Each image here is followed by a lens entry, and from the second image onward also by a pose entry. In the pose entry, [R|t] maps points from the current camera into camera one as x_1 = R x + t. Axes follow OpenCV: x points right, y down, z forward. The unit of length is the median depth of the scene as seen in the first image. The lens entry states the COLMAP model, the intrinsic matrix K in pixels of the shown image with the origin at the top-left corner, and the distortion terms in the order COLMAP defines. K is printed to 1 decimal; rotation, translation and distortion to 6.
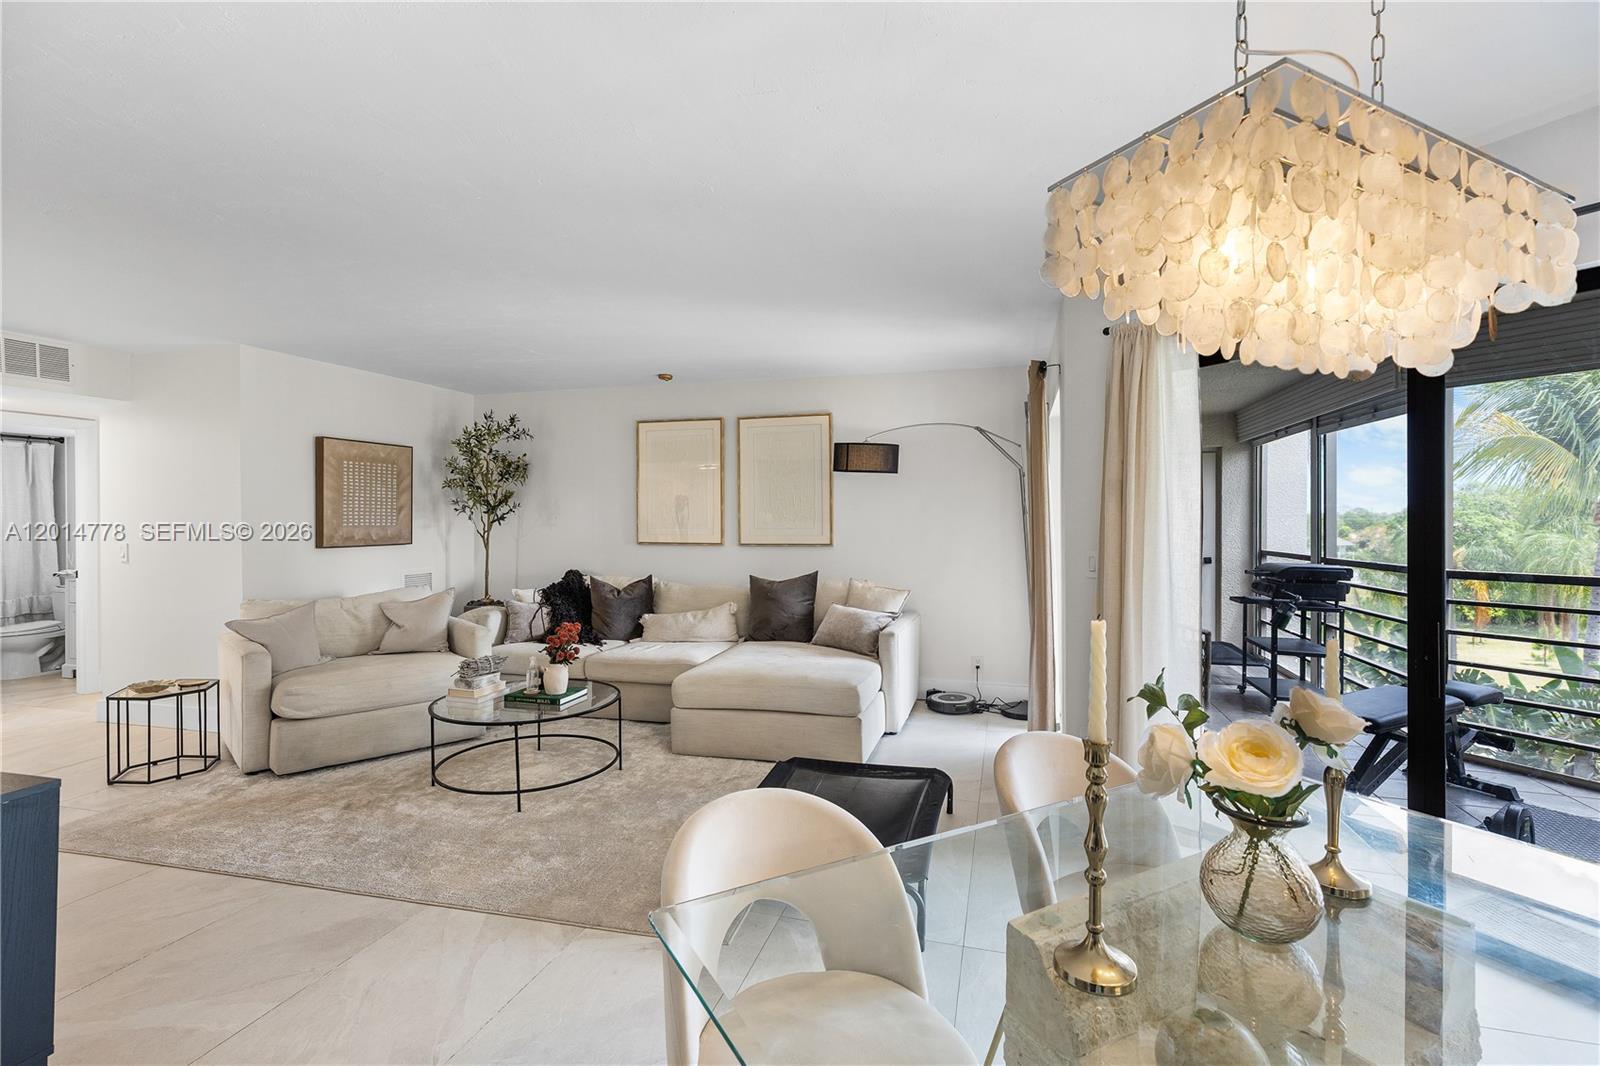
lens RADIAL K [[726.8, 0, 809.7], [0, 726.8, 525.8], [0, 0, 1]] dist [0.003842, 0.000037]
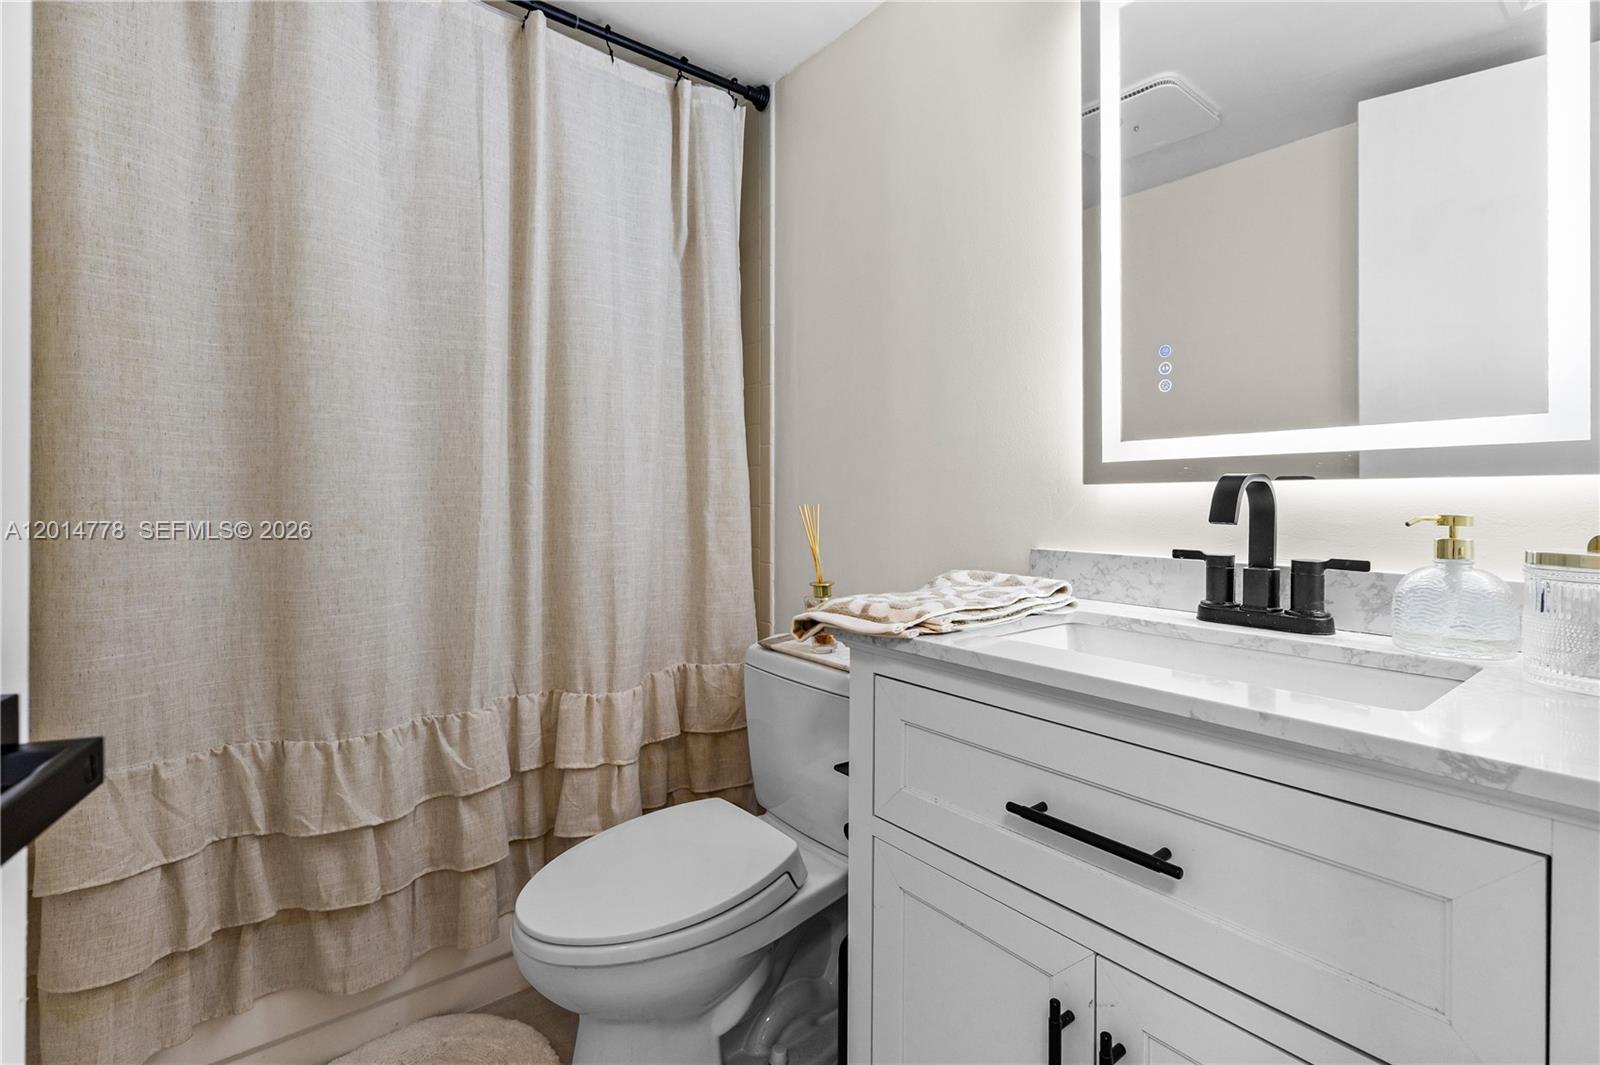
lens RADIAL K [[726.8, 0, 799.2], [0, 726.8, 522.2], [0, 0, 1]] dist [0.003842, 0.000037]
pose [[0.804460, 0.021014, -0.593635, -1.103056], [-0.010868, 0.999727, 0.020661, 0.047657], [0.593907, -0.010169, 0.804469, 1.023558]]
